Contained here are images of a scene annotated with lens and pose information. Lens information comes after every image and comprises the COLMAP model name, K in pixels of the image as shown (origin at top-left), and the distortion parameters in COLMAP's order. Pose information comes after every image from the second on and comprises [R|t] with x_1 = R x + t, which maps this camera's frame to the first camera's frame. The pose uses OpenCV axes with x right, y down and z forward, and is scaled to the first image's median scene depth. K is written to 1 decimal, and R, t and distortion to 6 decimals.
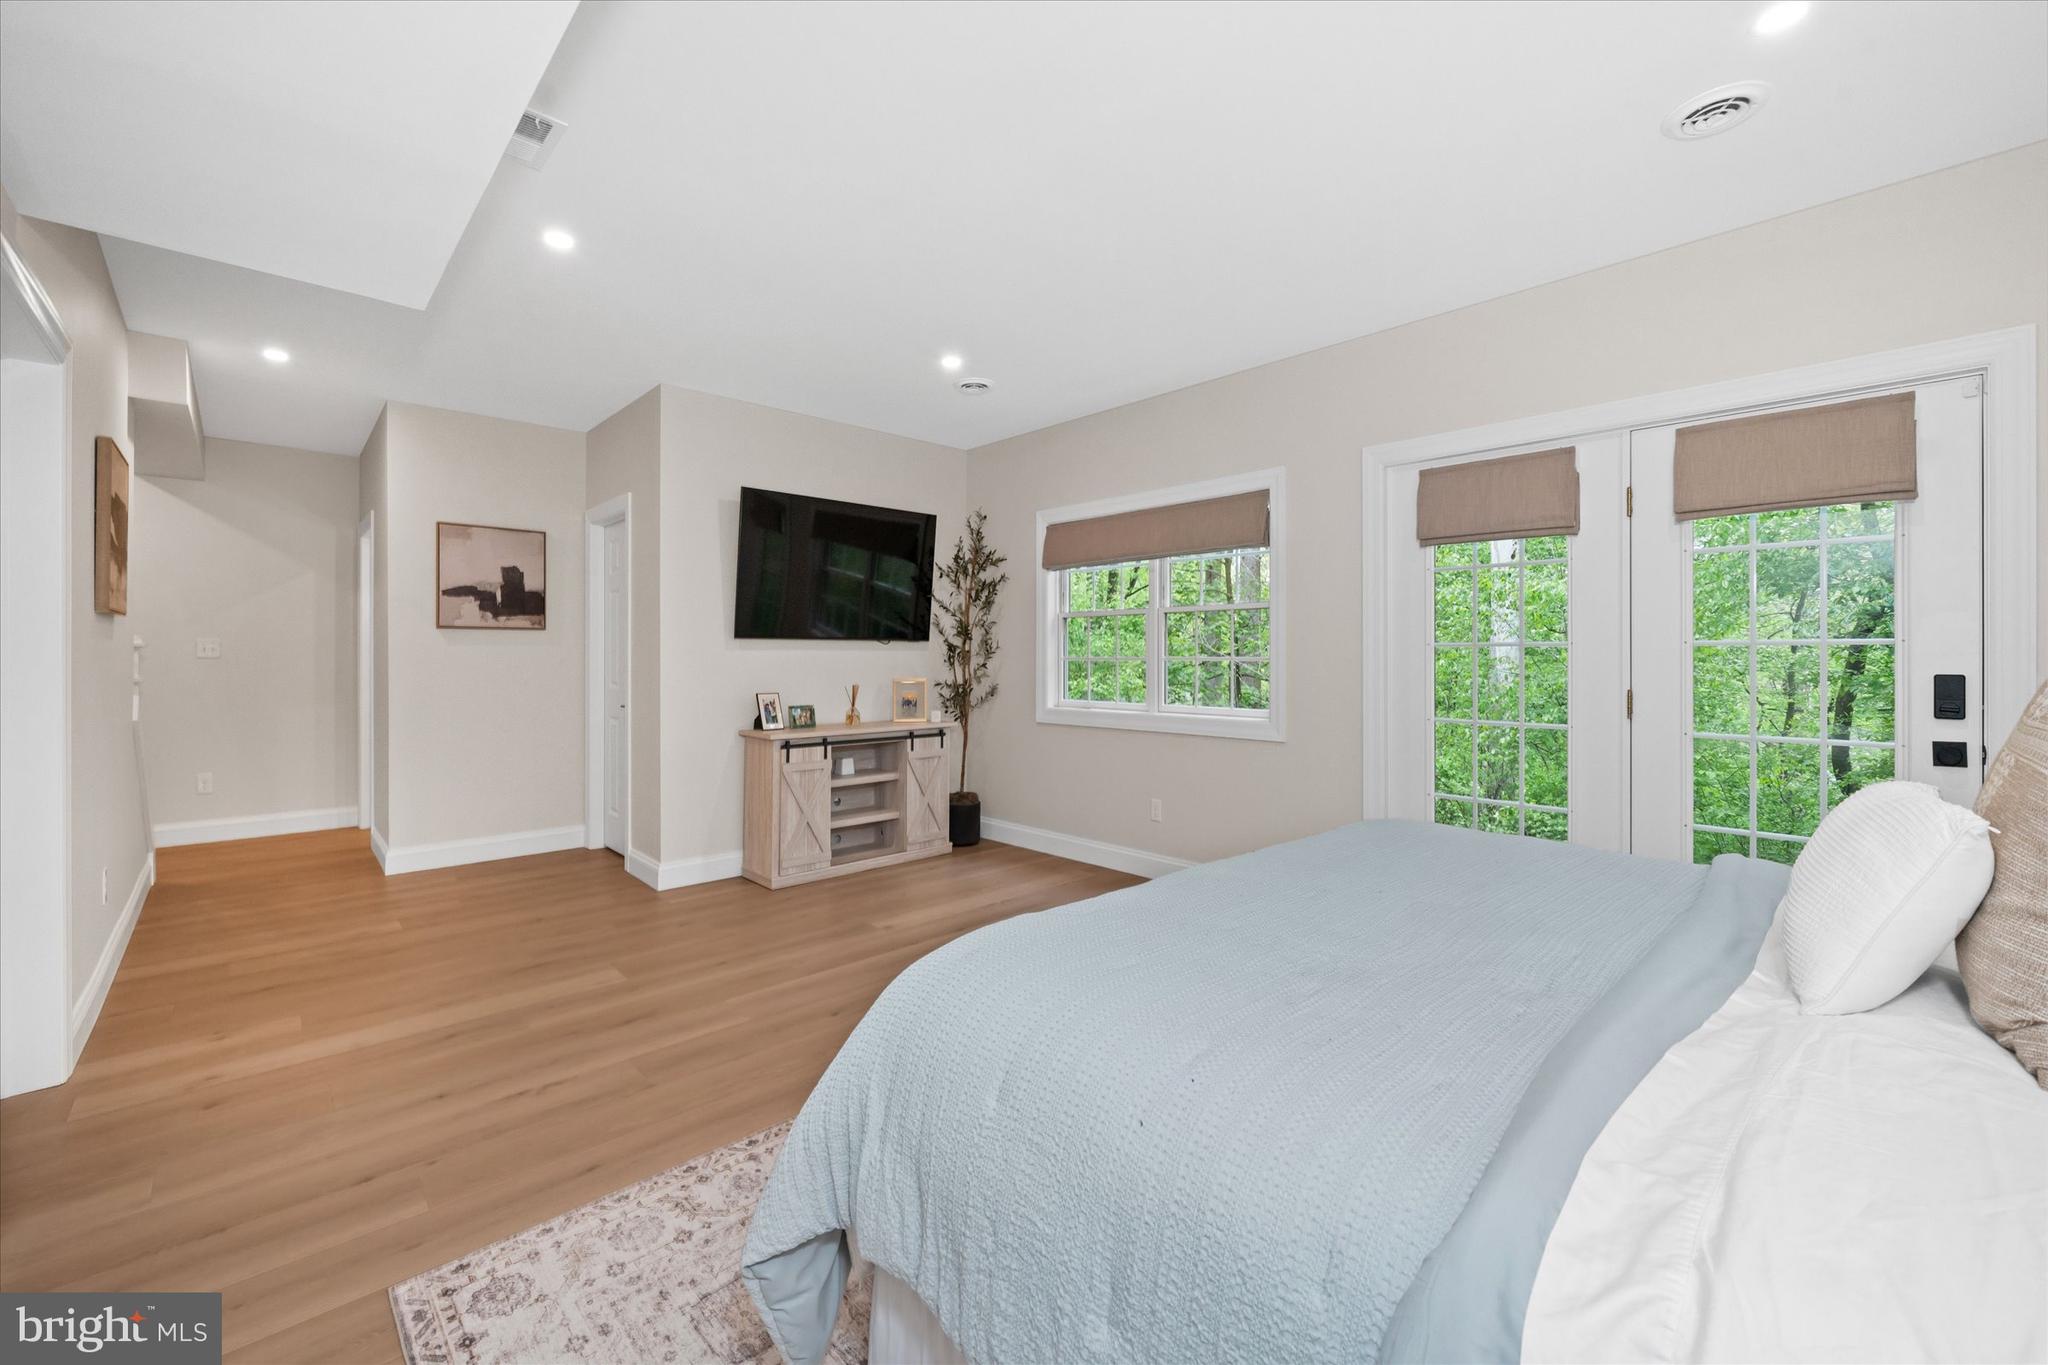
lens RADIAL K [[804.4, 0, 1005.4], [0, 804.4, 634.7], [0, 0, 1]] dist [-0.000343, -0.000001]
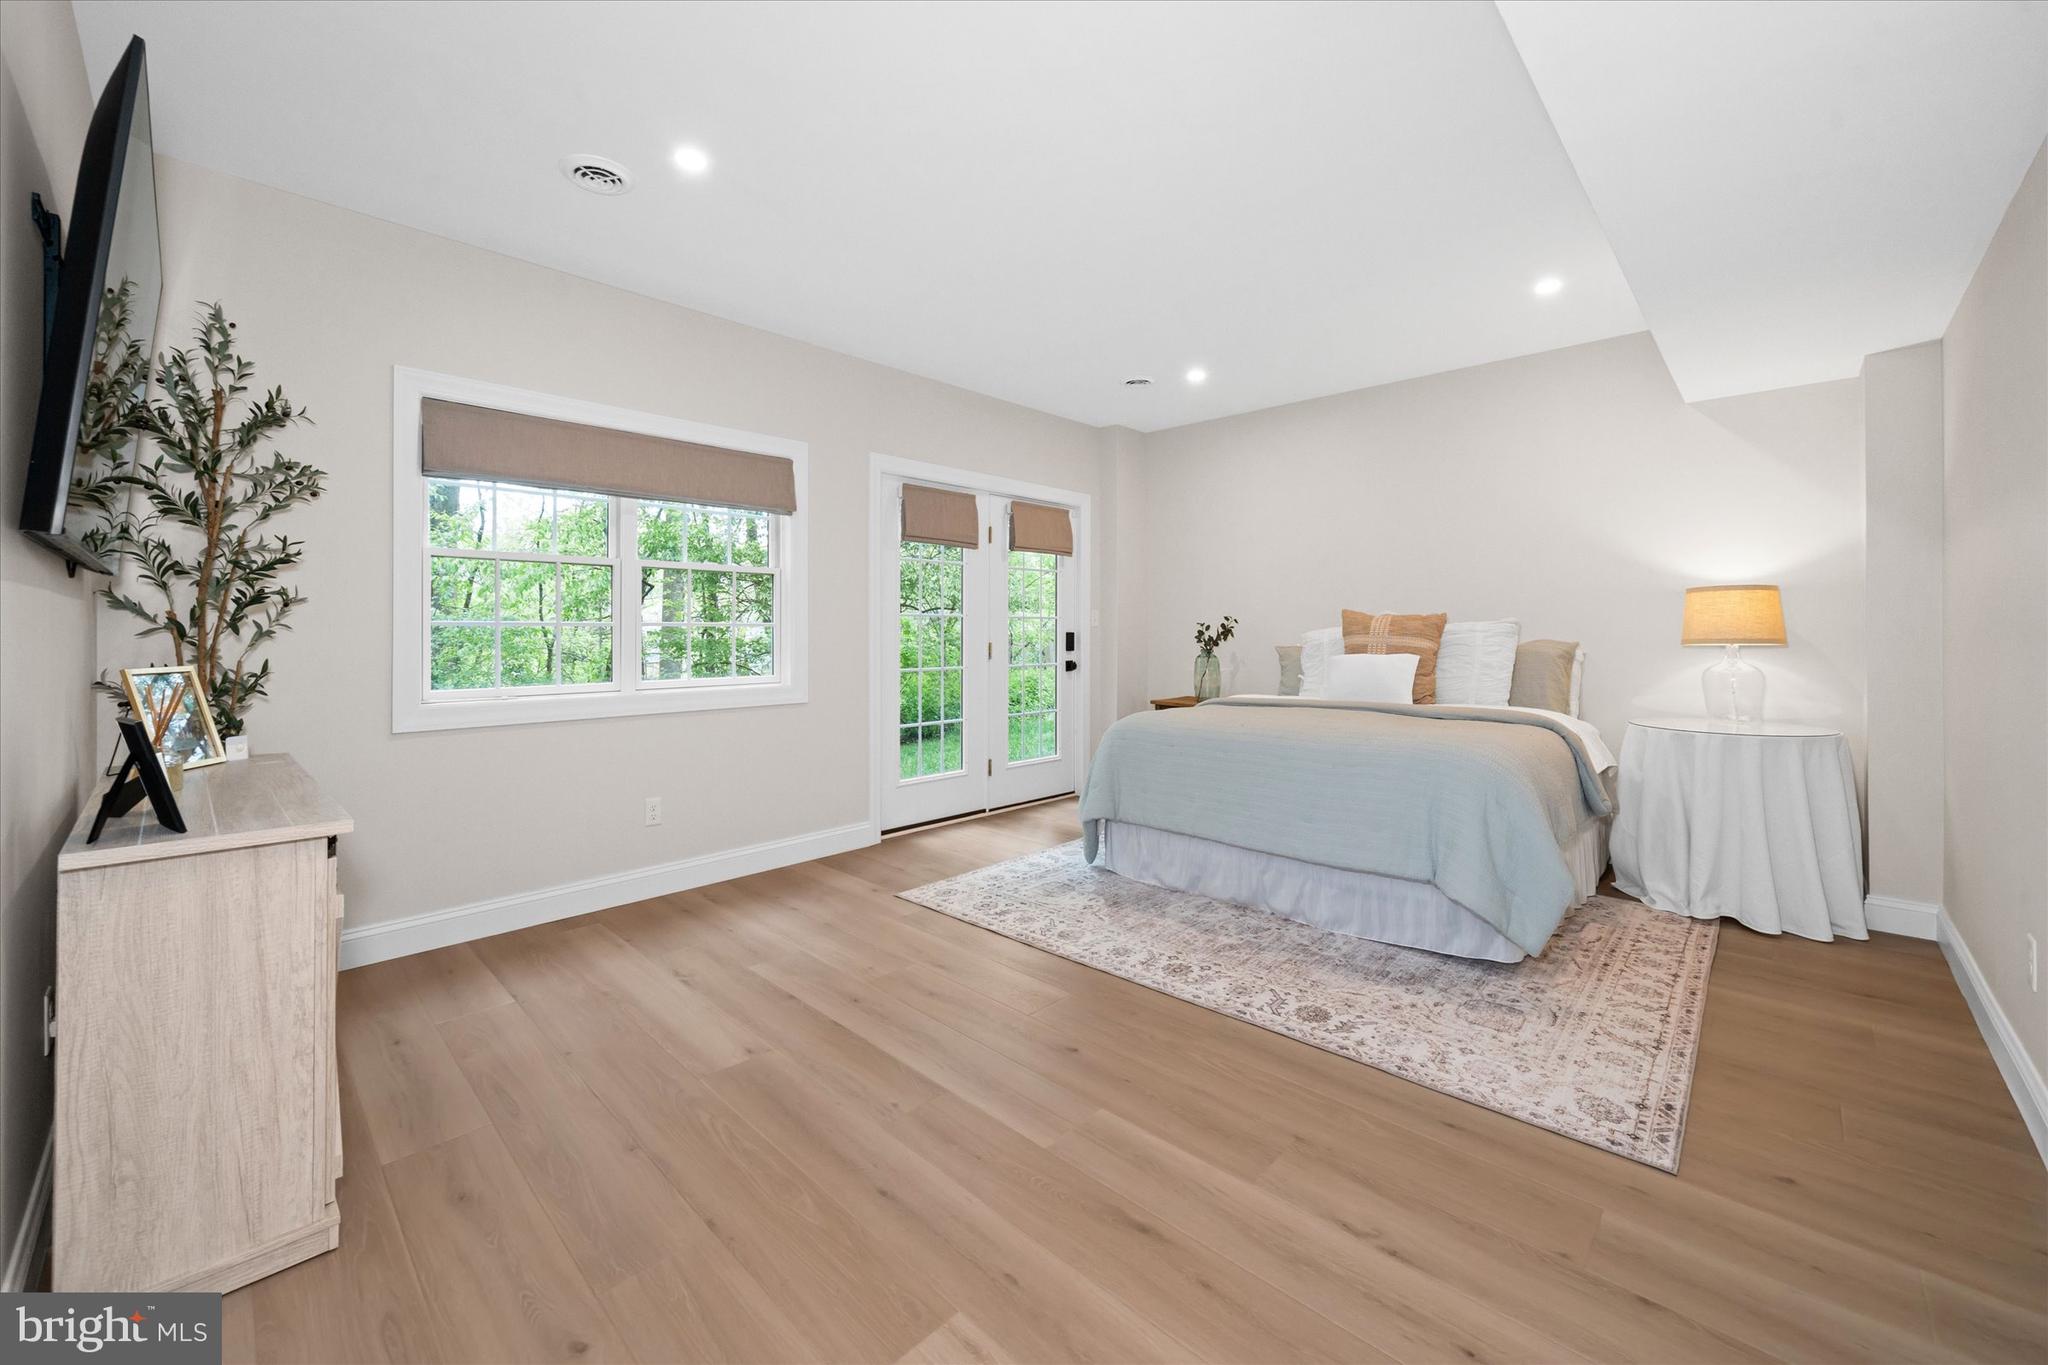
lens RADIAL K [[804.4, 0, 1005.4], [0, 804.4, 634.7], [0, 0, 1]] dist [-0.000343, -0.000001]
pose [[-0.041055, -0.004233, 0.999148, -1.388518], [-0.023525, 0.999718, 0.003269, 0.062507], [-0.998880, -0.023371, -0.041143, 1.503382]]
